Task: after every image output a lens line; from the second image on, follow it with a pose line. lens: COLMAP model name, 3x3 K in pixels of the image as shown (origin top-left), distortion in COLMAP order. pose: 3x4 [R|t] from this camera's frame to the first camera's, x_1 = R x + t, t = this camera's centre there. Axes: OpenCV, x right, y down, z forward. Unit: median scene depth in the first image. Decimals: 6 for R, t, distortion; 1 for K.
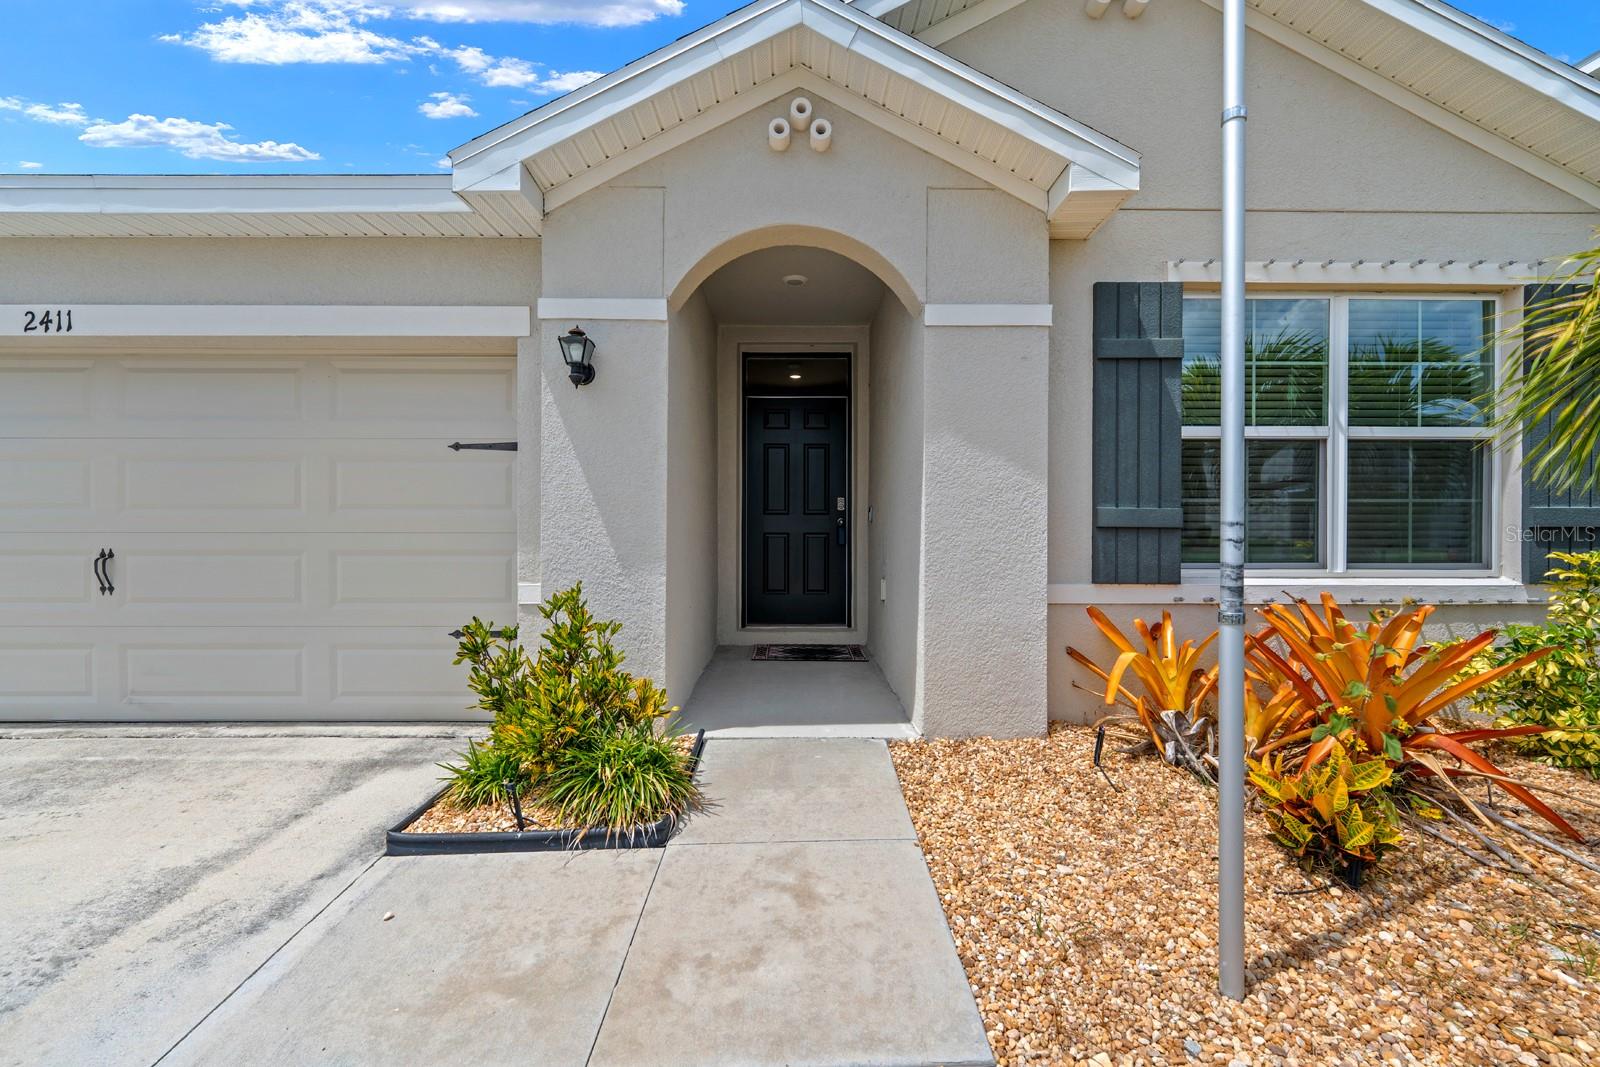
lens RADIAL K [[655.4, 0, 800.0], [0, 655.4, 533.5], [0, 0, 1]] dist [-0.000724, 0.000133]
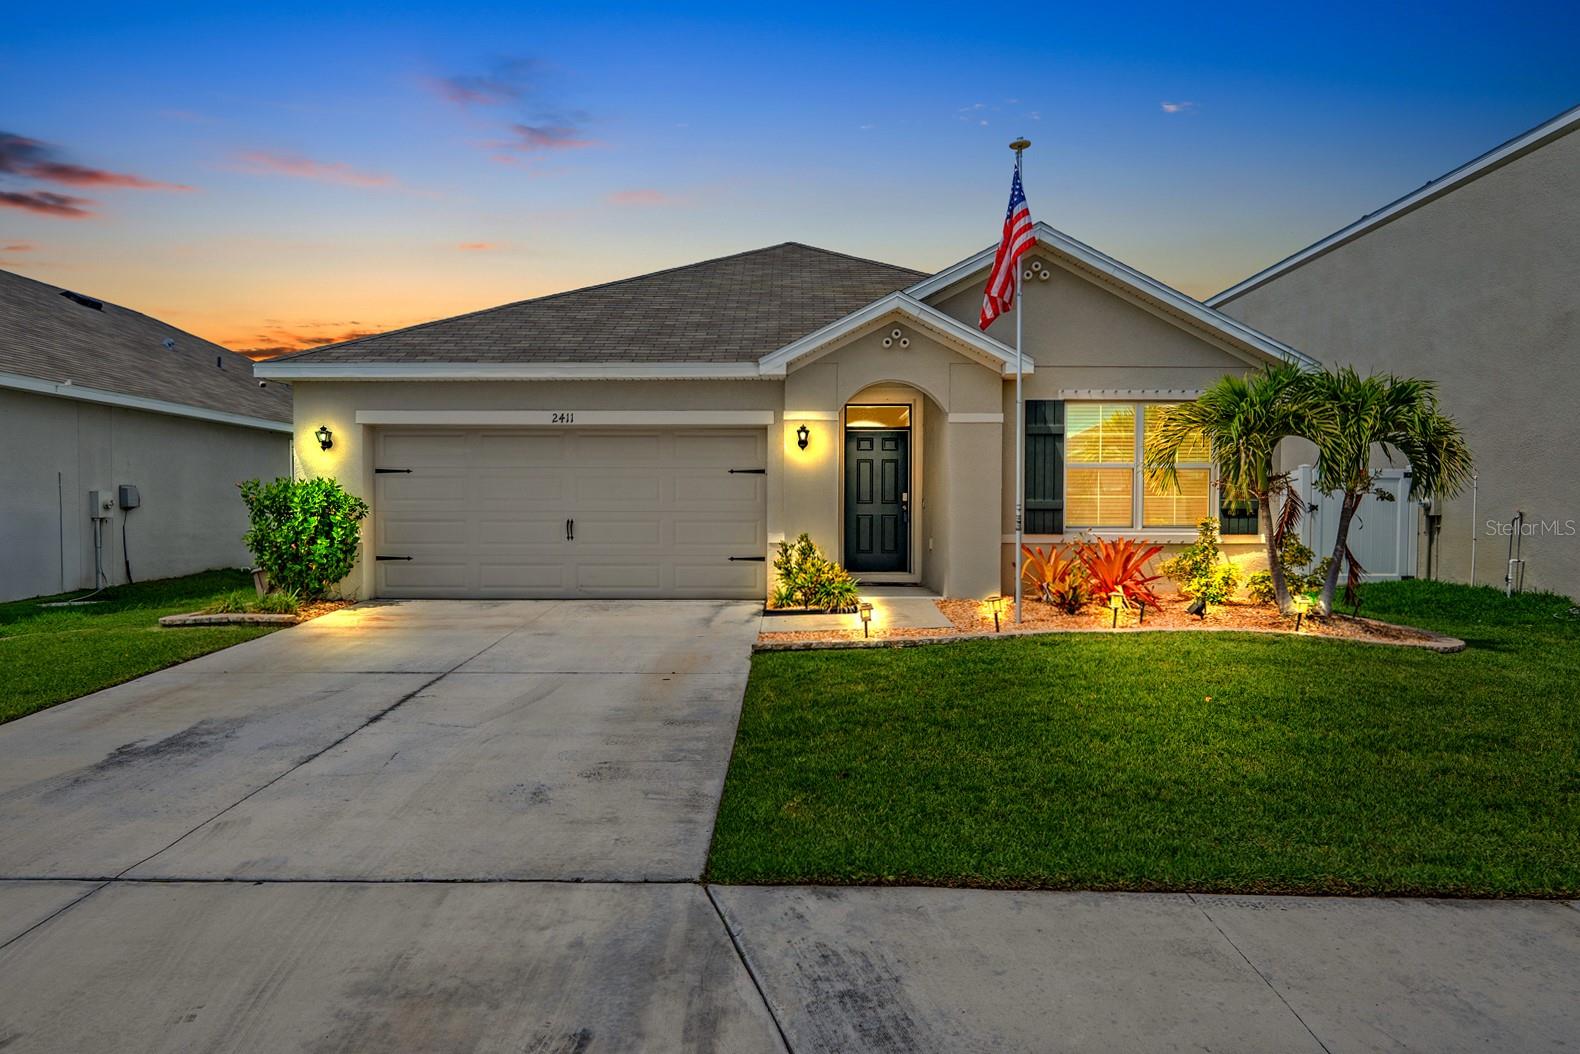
lens RADIAL K [[973.6, 0, 788.3], [0, 973.6, 533.8], [0, 0, 1]] dist [0.002079, -0.000992]
pose [[0.999731, 0.000846, -0.023191, -0.284401], [-0.000840, 1.000000, 0.000284, 0.075541], [0.023191, -0.000265, 0.999731, -2.347385]]
